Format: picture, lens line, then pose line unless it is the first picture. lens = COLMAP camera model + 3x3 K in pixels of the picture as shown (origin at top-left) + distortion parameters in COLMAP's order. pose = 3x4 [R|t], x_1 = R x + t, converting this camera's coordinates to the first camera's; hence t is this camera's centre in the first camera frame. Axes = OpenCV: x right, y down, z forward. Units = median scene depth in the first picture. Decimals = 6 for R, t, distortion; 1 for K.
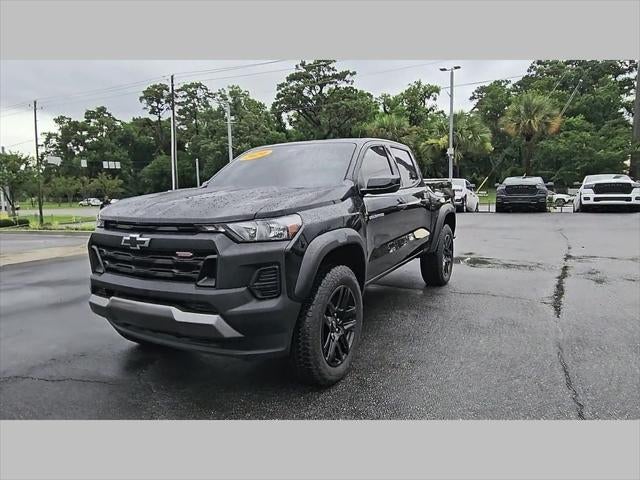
lens RADIAL K [[439.6, 0, 312.9], [0, 439.6, 240.6], [0, 0, 1]] dist [0.010328, -0.003333]
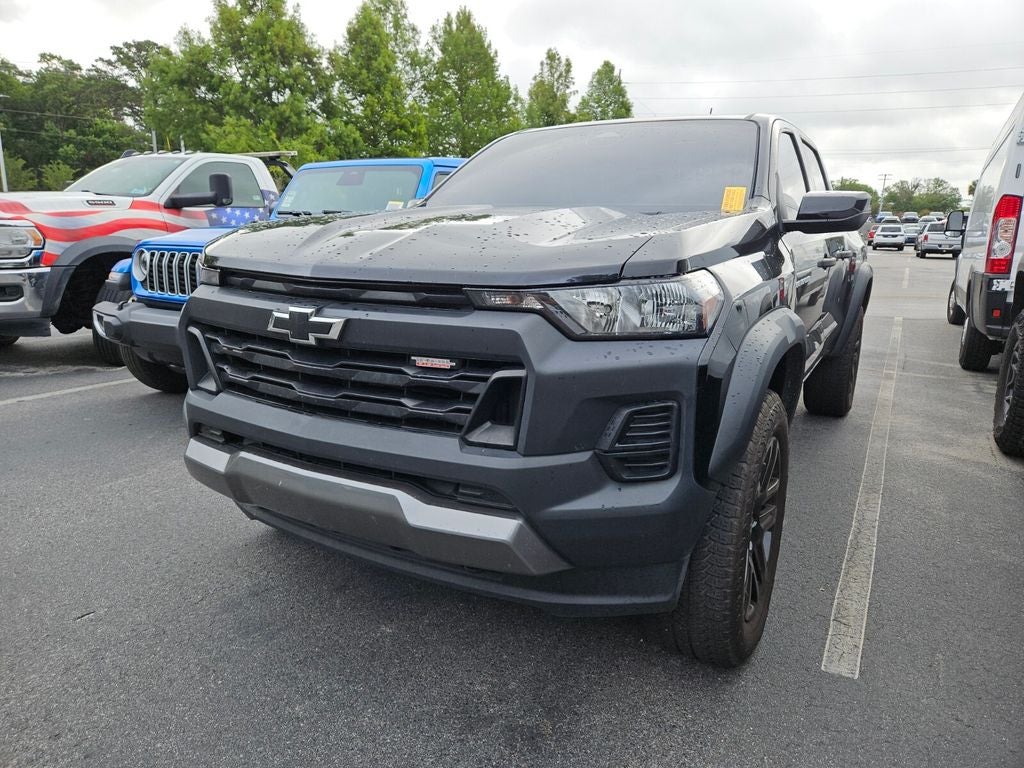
lens RADIAL K [[691.2, 0, 554.2], [0, 691.2, 382.6], [0, 0, 1]] dist [0.004073, -0.000940]
pose [[0.998321, 0.030376, 0.049317, -0.210497], [-0.035440, 0.993811, 0.105284, -0.020464], [-0.045814, -0.106855, 0.993219, 0.368119]]
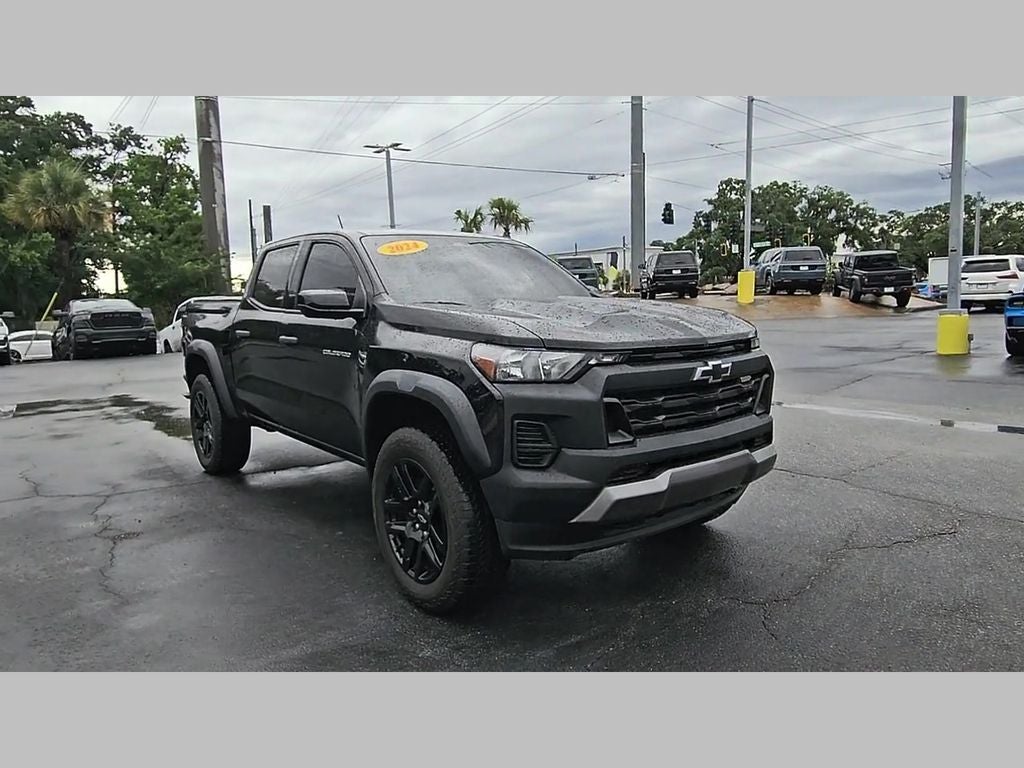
lens RADIAL K [[704.6, 0, 492.7], [0, 704.6, 384.9], [0, 0, 1]] dist [0.010299, -0.001296]
pose [[0.384071, -0.107440, 0.917031, -1.589323], [0.133669, 0.989213, 0.059914, -0.091733], [-0.913577, 0.099568, 0.394289, 0.903587]]
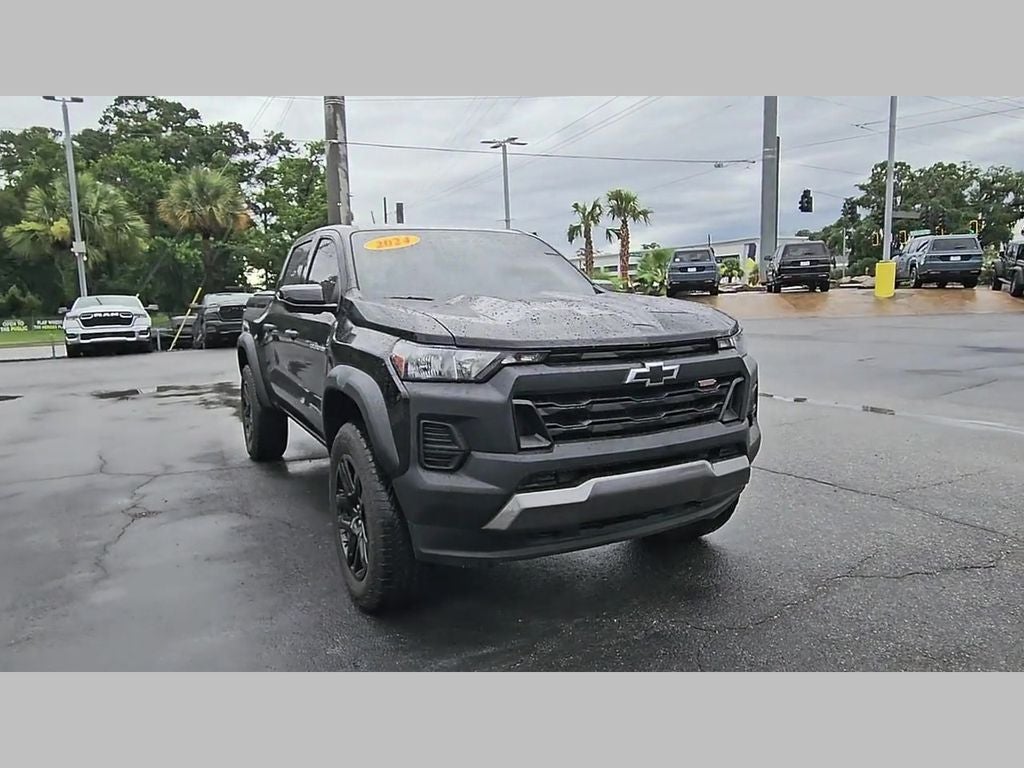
lens RADIAL K [[703.4, 0, 500.7], [0, 703.4, 385.0], [0, 0, 1]] dist [0.010328, -0.003333]
pose [[0.549276, -0.104374, 0.829097, -1.396319], [0.119937, 0.991743, 0.045392, -0.055625], [-0.826989, 0.074507, 0.557259, 0.633516]]
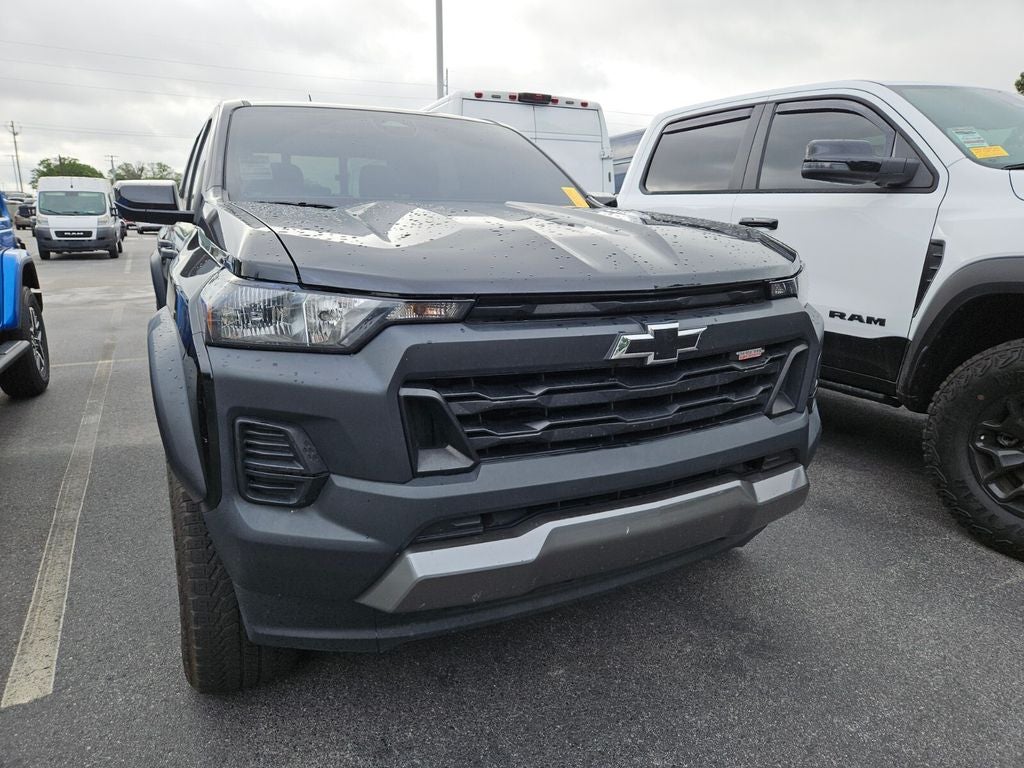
lens RADIAL K [[691.2, 0, 554.2], [0, 691.2, 382.6], [0, 0, 1]] dist [0.004073, -0.000940]
pose [[0.529943, -0.179125, 0.828900, -0.953056], [0.092155, 0.983813, 0.153685, -0.063033], [-0.843011, -0.005057, 0.537872, 0.783860]]
